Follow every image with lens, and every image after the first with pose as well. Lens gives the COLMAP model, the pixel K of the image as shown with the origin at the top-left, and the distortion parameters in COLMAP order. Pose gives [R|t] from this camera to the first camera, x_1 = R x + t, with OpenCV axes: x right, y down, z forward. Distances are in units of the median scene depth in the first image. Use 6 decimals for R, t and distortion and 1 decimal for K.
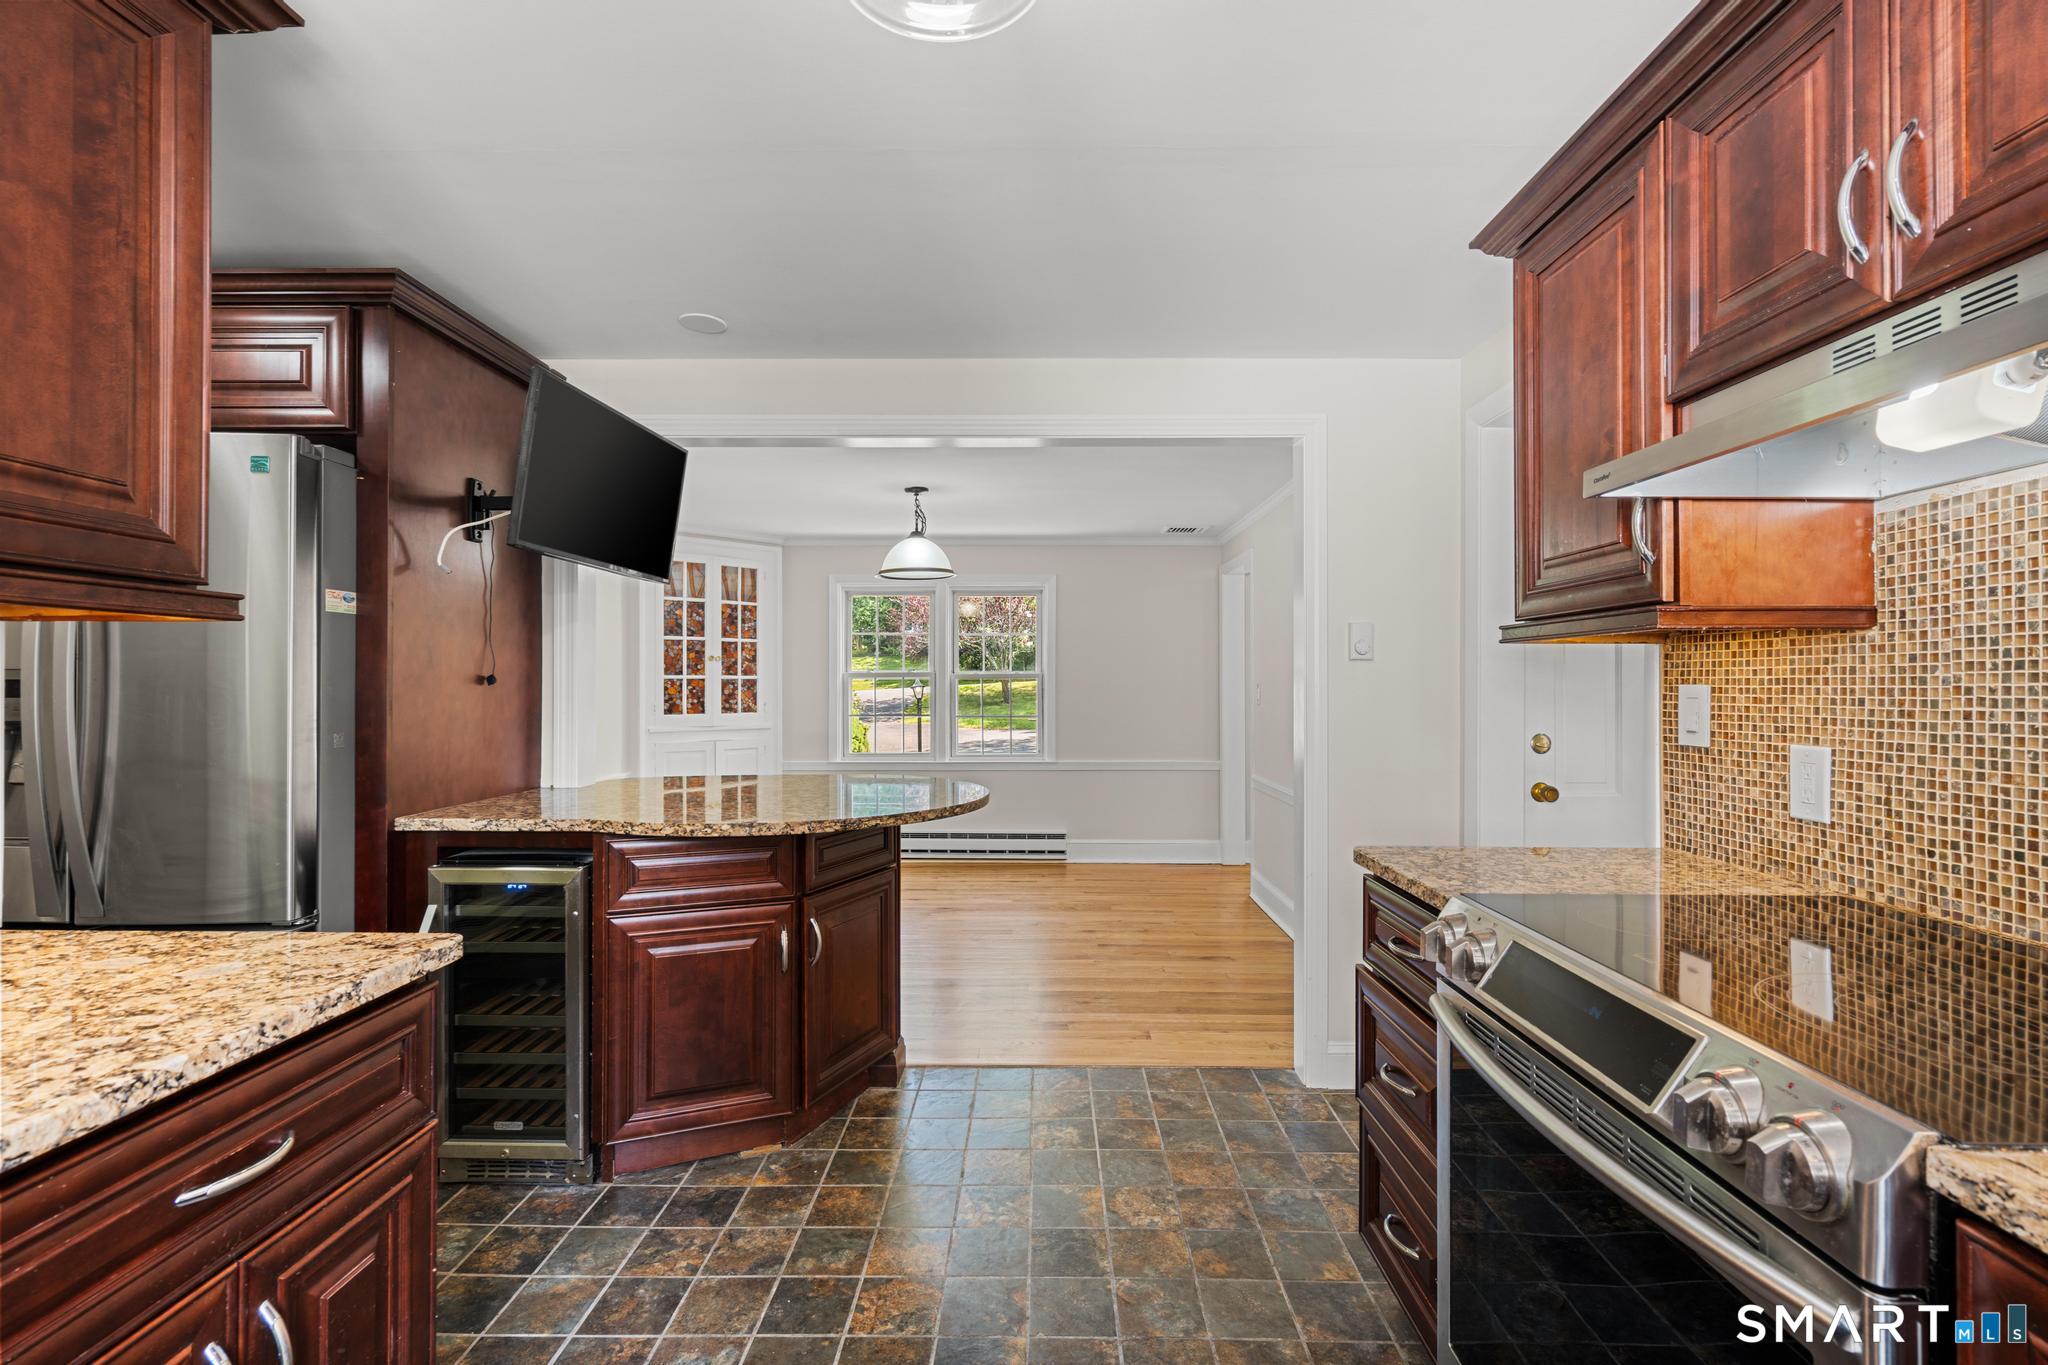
lens RADIAL K [[930.3, 0, 1029.5], [0, 930.3, 676.6], [0, 0, 1]] dist [-0.001185, 0.002294]
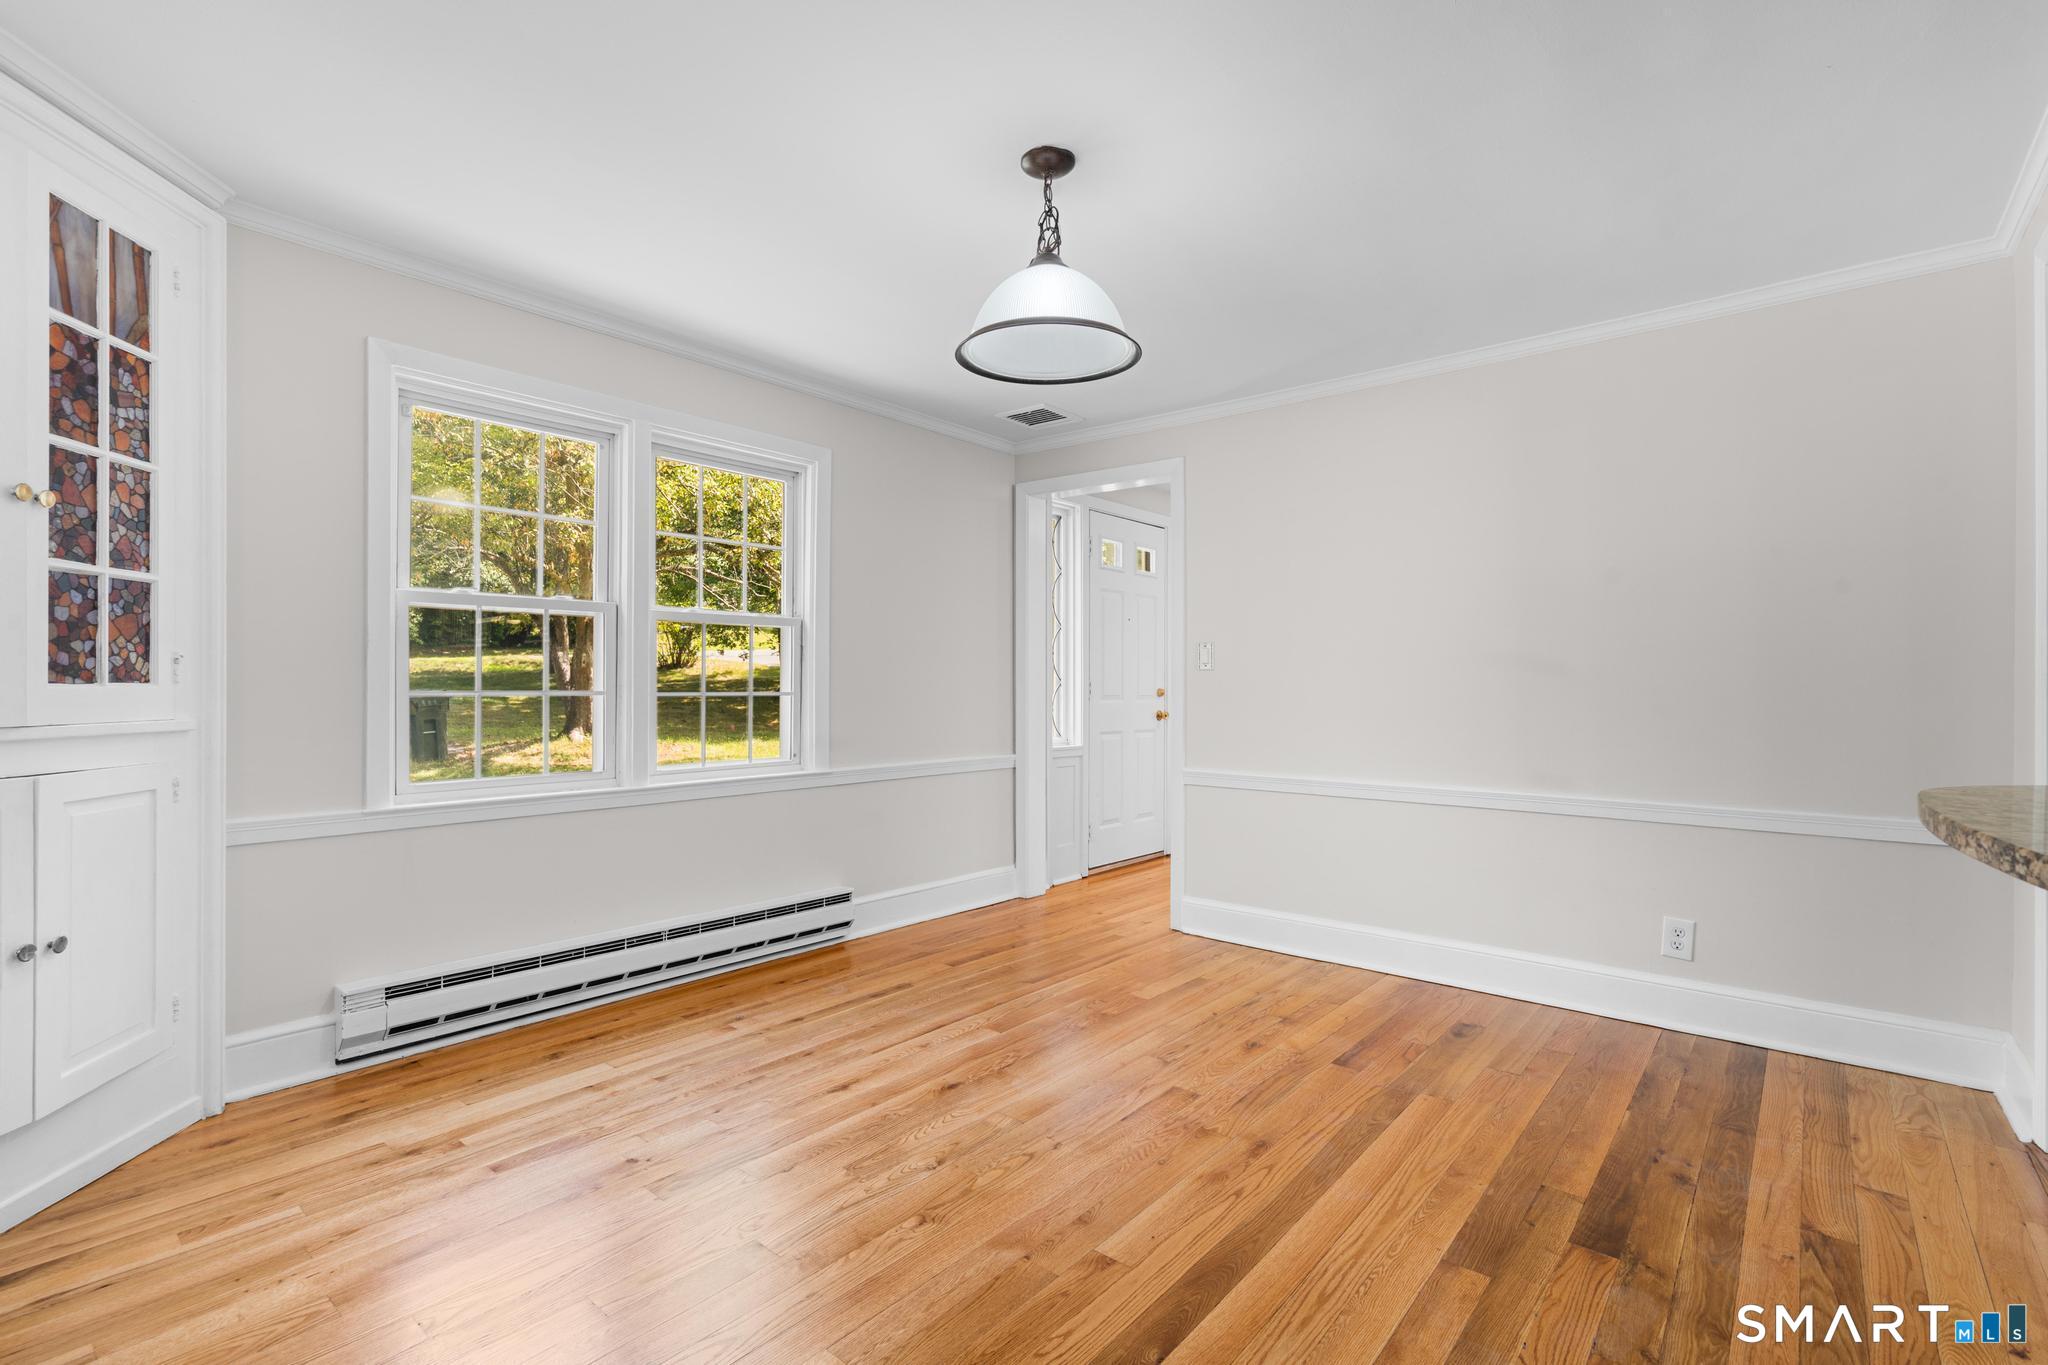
lens RADIAL K [[939.9, 0, 1031.1], [0, 939.9, 686.5], [0, 0, 1]] dist [-0.000971, 0.001233]
pose [[0.632020, 0.001773, 0.774950, -1.242683], [-0.011042, 0.999916, 0.006717, 0.118580], [-0.774873, -0.012802, 0.631987, 1.902943]]
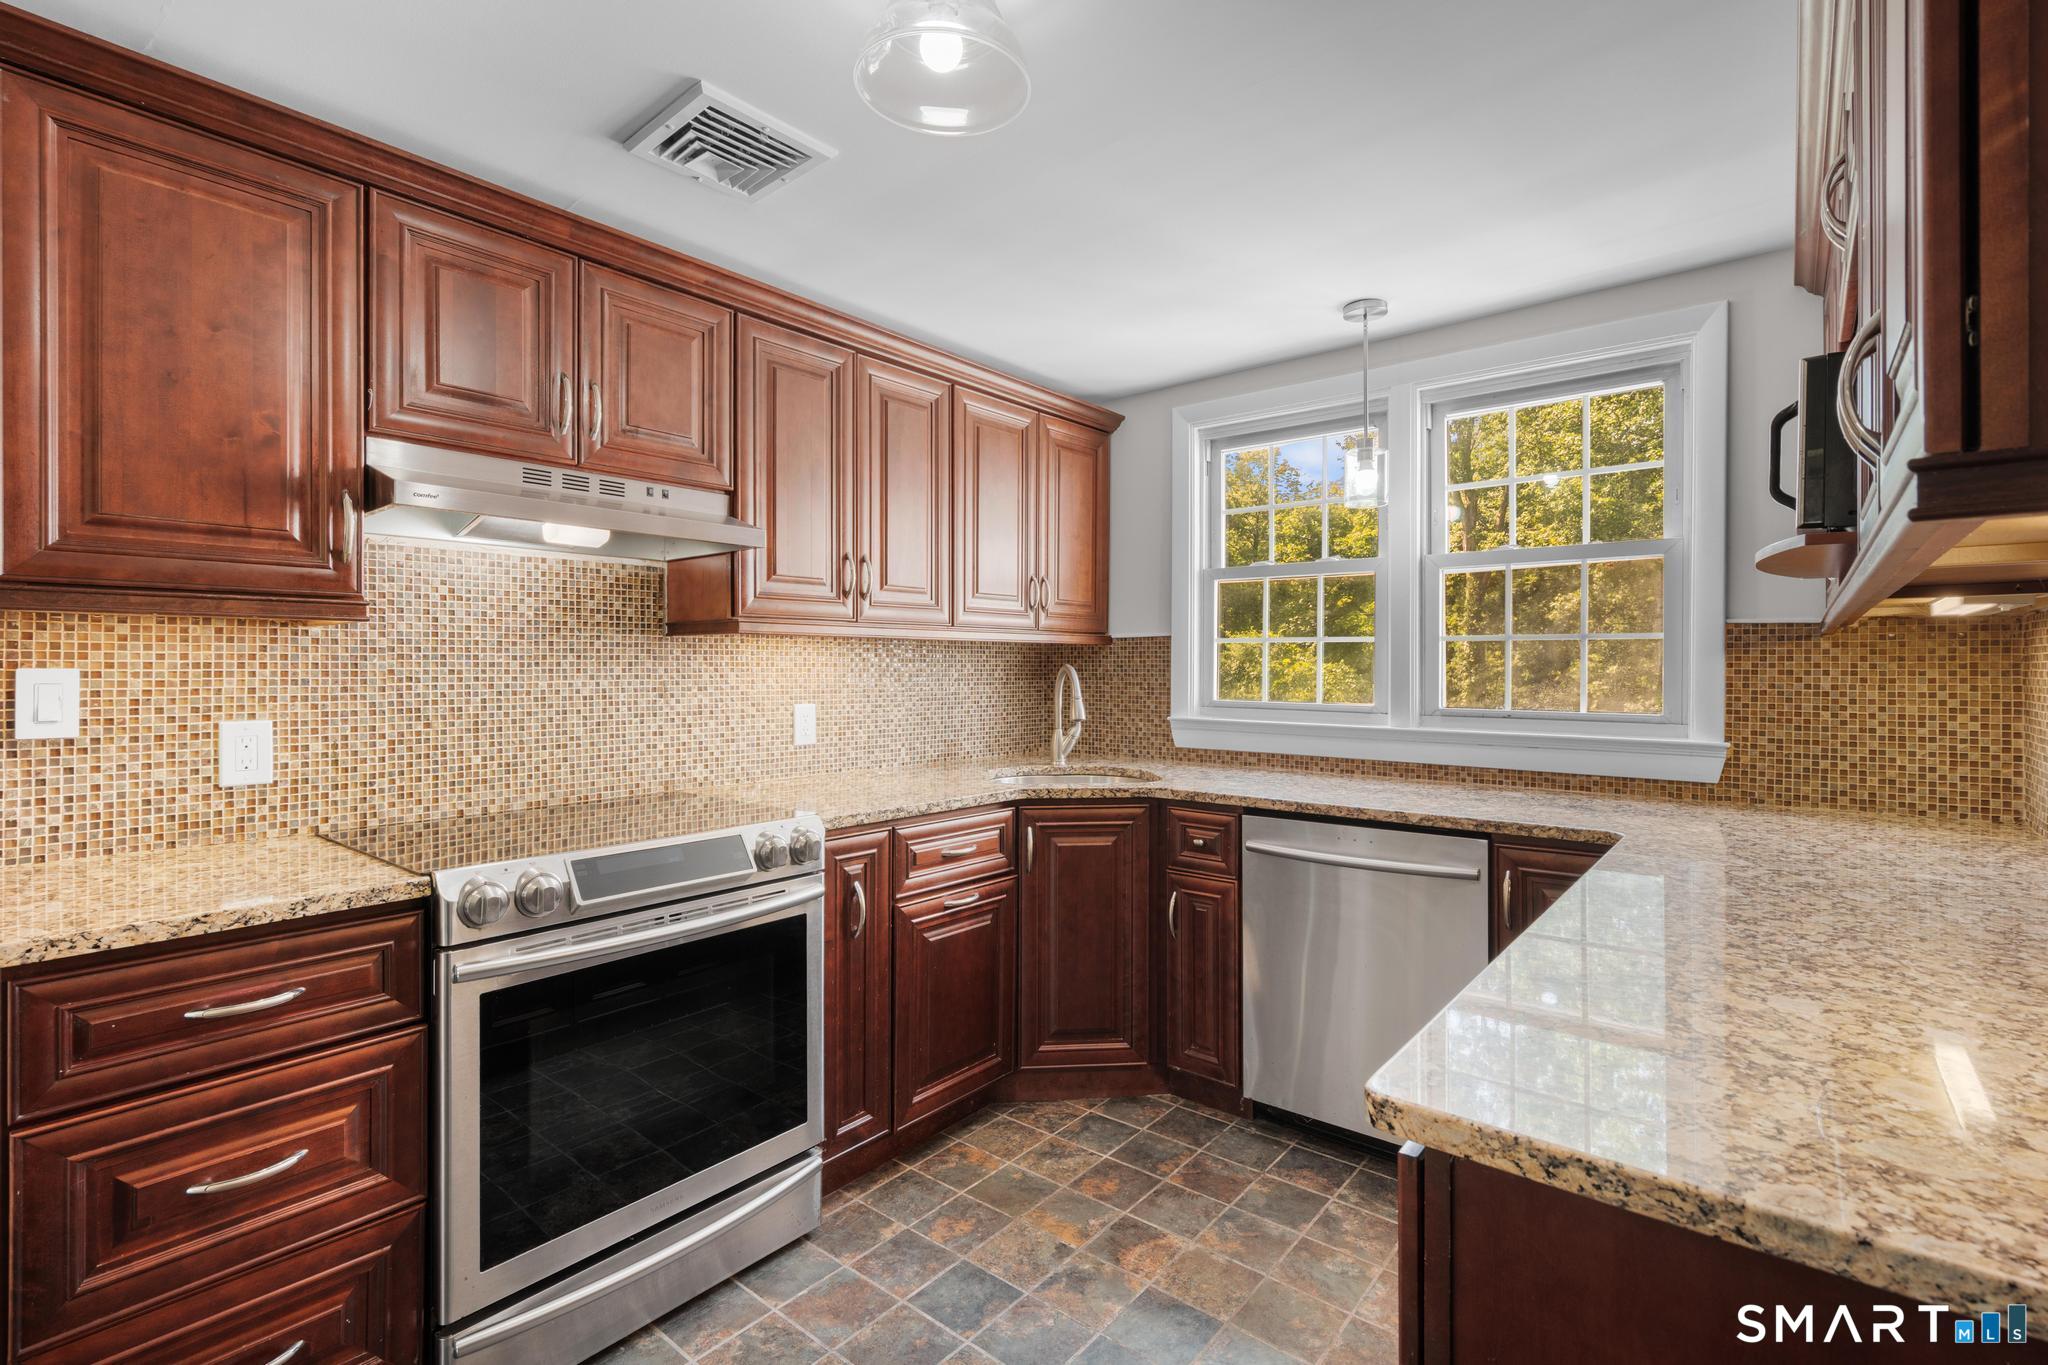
lens RADIAL K [[929.2, 0, 1029.9], [0, 929.2, 662.8], [0, 0, 1]] dist [-0.003689, 0.001288]
pose [[-0.780403, 0.002371, 0.625272, -0.561629], [-0.006758, 0.999902, -0.012226, 0.007644], [-0.625240, -0.013766, -0.780311, 1.110813]]
